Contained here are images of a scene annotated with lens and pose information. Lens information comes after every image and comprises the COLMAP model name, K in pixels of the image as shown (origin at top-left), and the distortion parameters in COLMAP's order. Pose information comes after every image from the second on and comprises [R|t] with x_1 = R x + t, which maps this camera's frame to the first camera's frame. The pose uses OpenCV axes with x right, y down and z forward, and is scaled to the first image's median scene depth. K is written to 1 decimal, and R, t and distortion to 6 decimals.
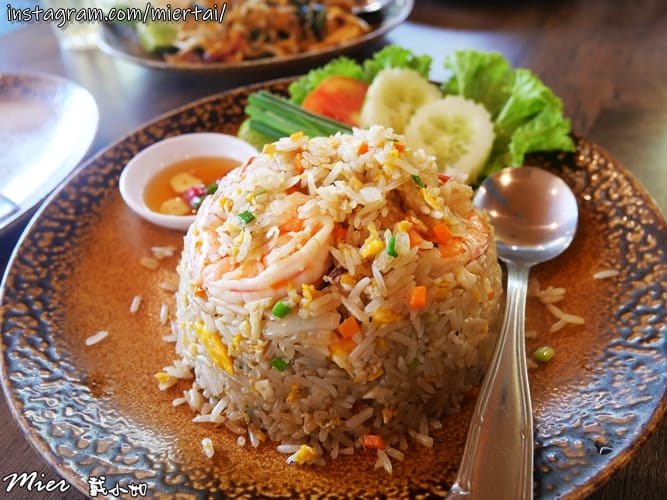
lens RADIAL K [[500.0, 0, 333.5], [0, 500.0, 252.5], [0, 0, 1]] dist [-0.054999, 0.014738]
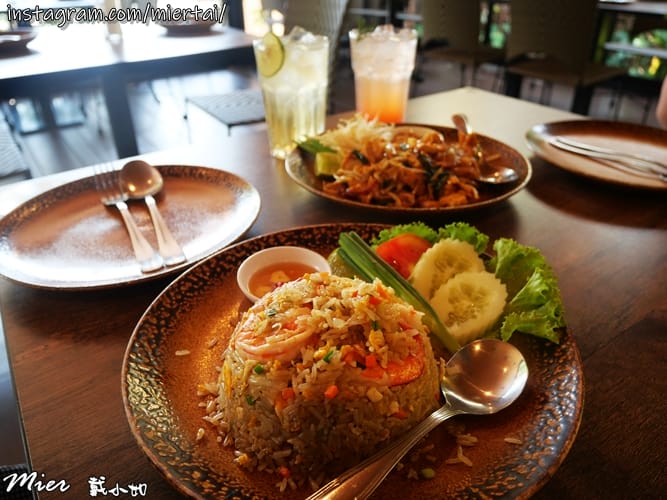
lens RADIAL K [[500.0, 0, 334.2], [0, 500.0, 248.9], [0, 0, 1]] dist [-0.054999, 0.014738]
pose [[0.890371, 0.264728, -0.370349, 0.547894], [-0.332160, 0.934102, -0.130857, -0.113642], [0.311302, 0.239527, 0.919629, -0.505269]]
